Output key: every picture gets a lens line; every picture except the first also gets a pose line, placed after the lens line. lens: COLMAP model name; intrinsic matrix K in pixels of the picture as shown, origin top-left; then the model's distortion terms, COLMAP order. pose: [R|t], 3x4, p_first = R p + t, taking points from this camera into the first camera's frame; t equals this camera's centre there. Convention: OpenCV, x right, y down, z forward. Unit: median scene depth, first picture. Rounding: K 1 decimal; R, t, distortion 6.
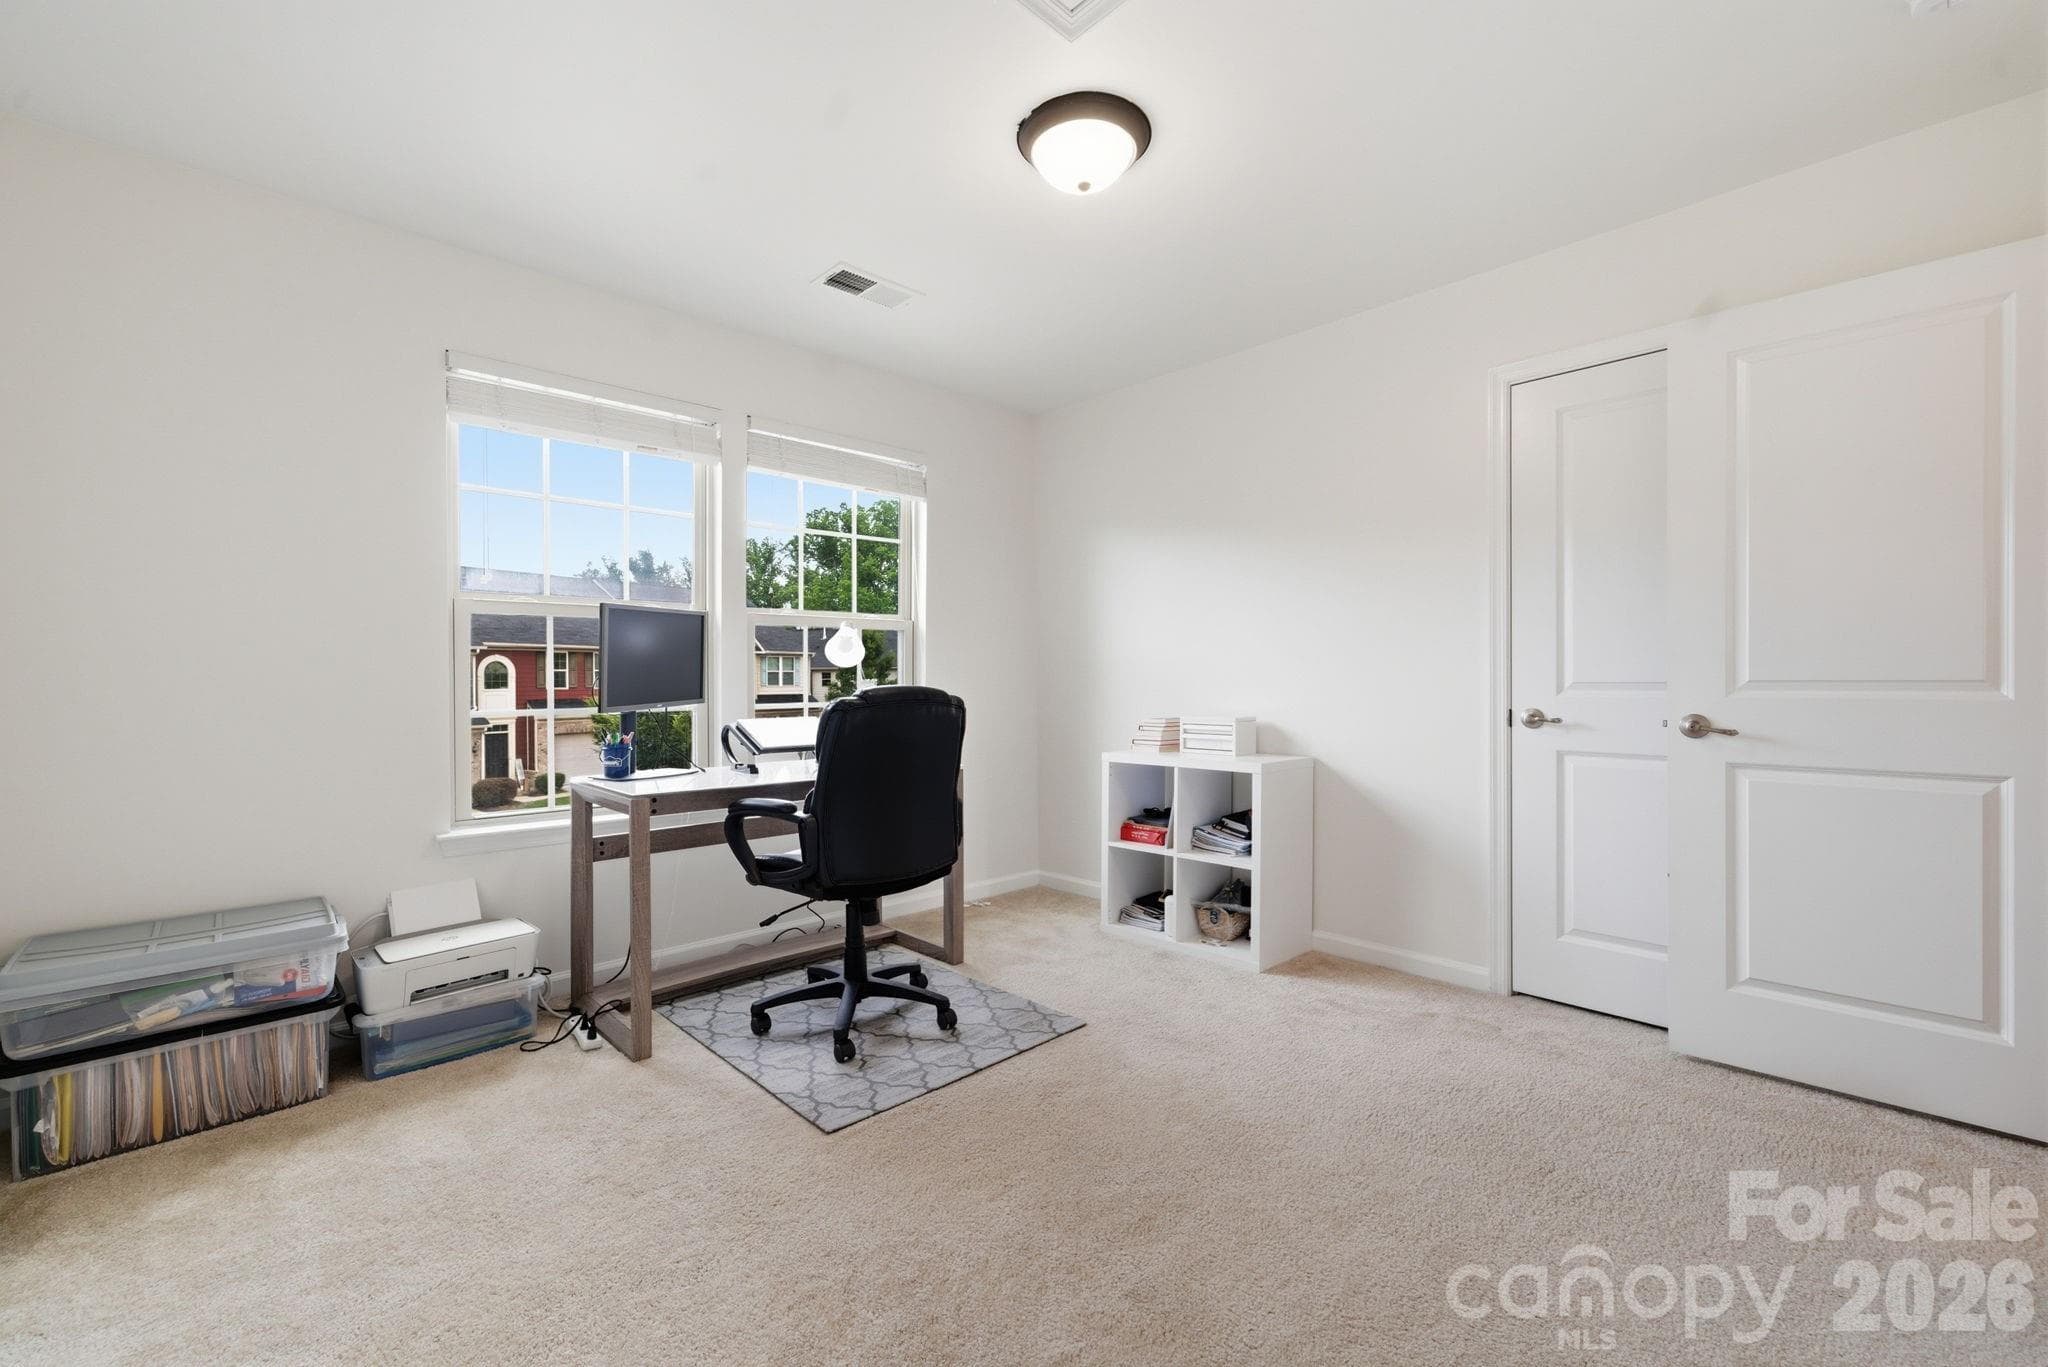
lens RADIAL K [[840.9, 0, 1018.2], [0, 840.9, 668.6], [0, 0, 1]] dist [0.022334, 0.000201]
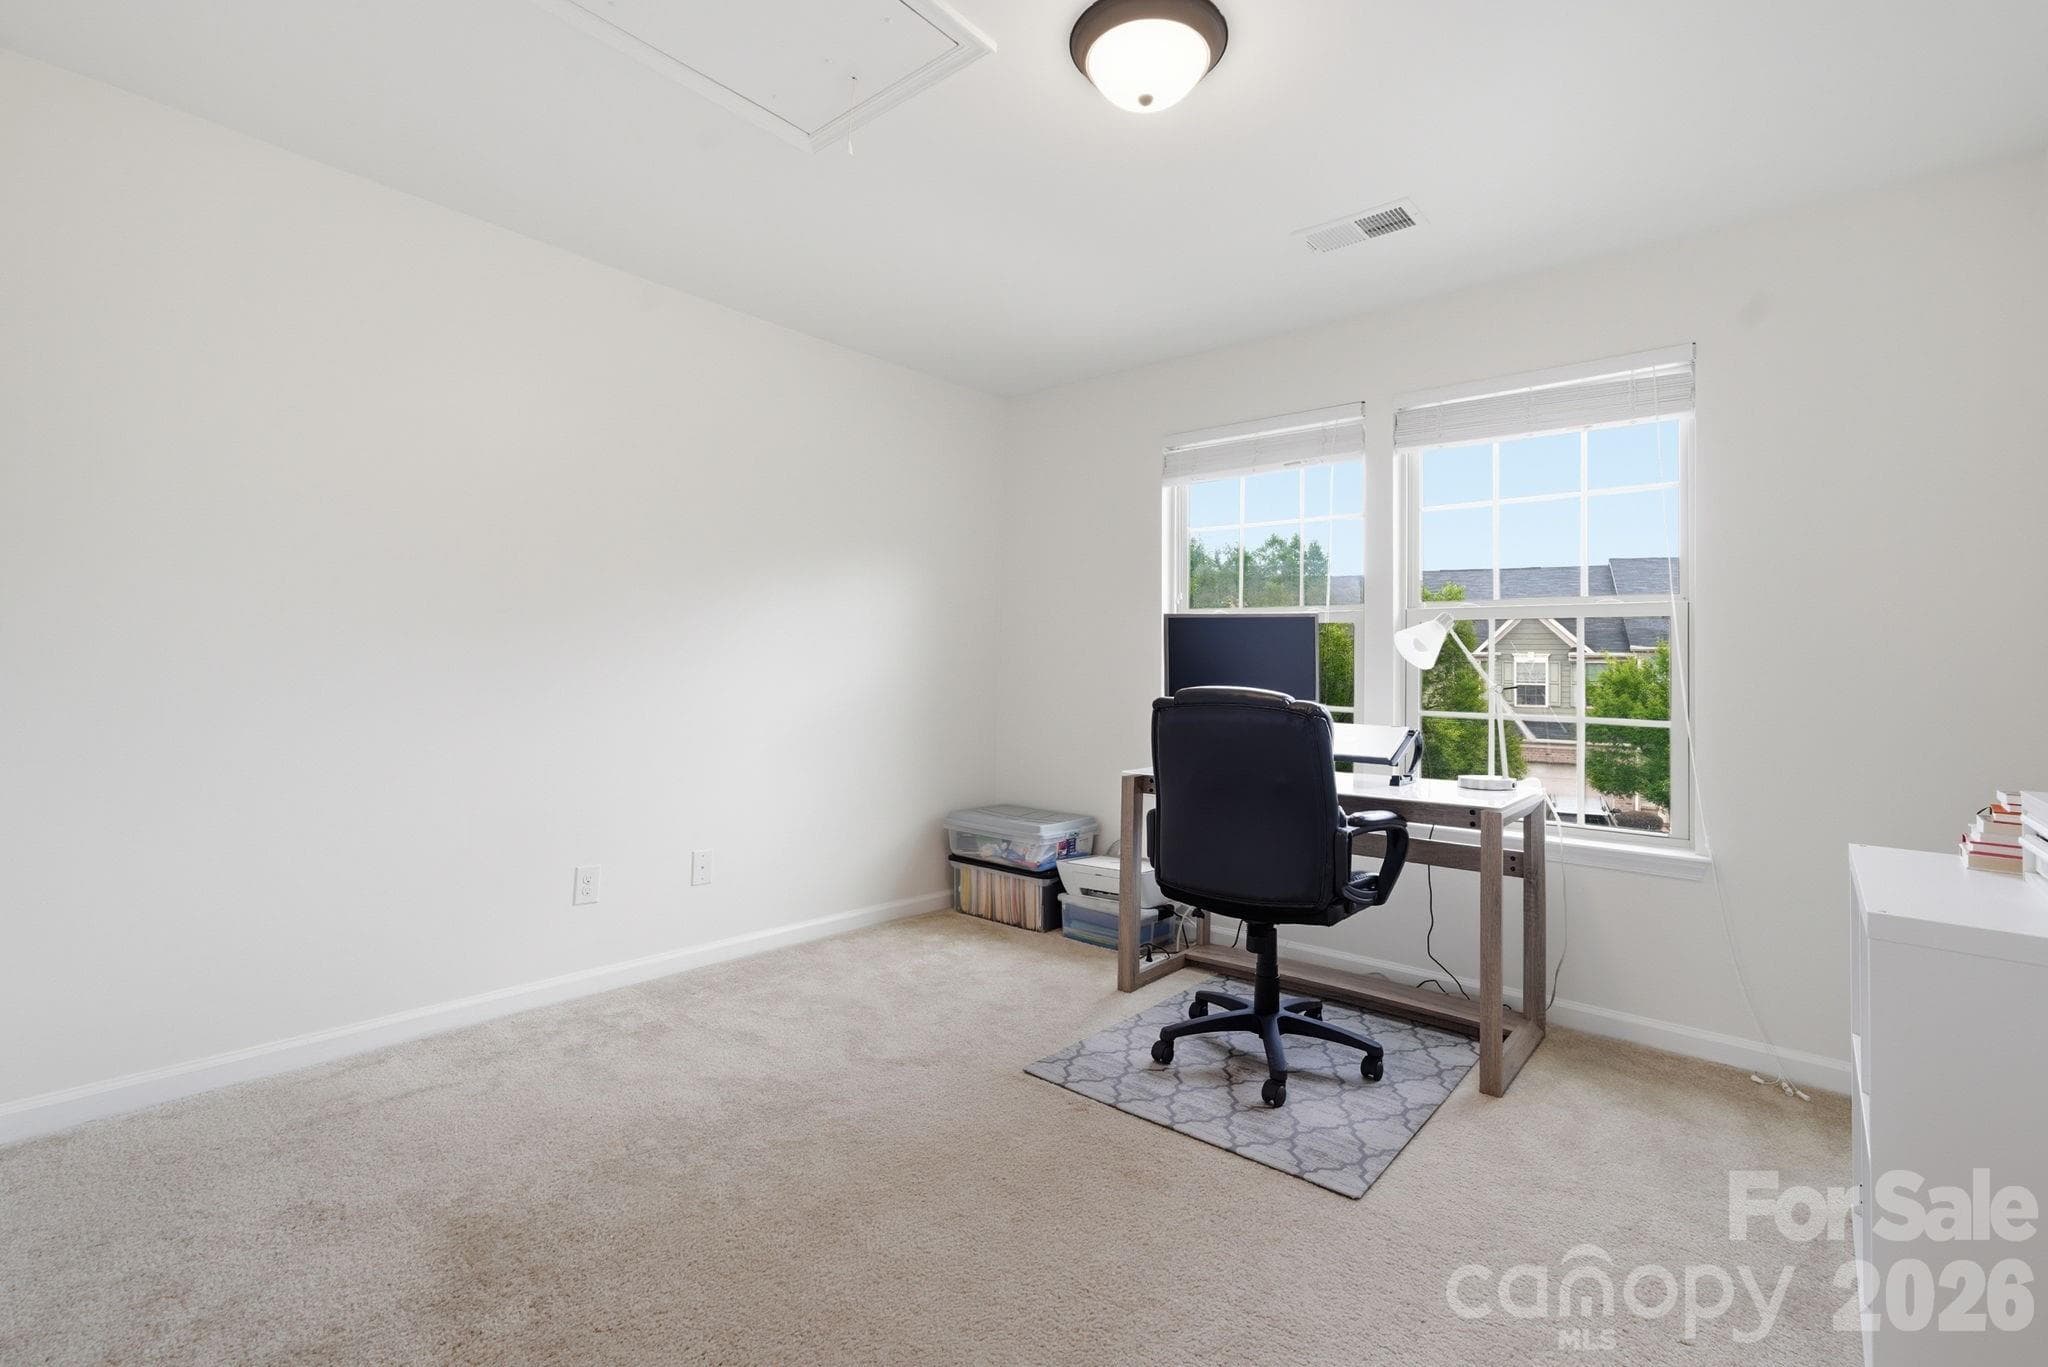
lens RADIAL K [[878.5, 0, 1024.6], [0, 878.5, 665.2], [0, 0, 1]] dist [-0.000852, 0.000506]
pose [[0.143256, -0.004872, -0.989674, 0.801788], [-0.006606, 0.999961, -0.005879, 0.000585], [0.989664, 0.007380, 0.143218, 0.685287]]
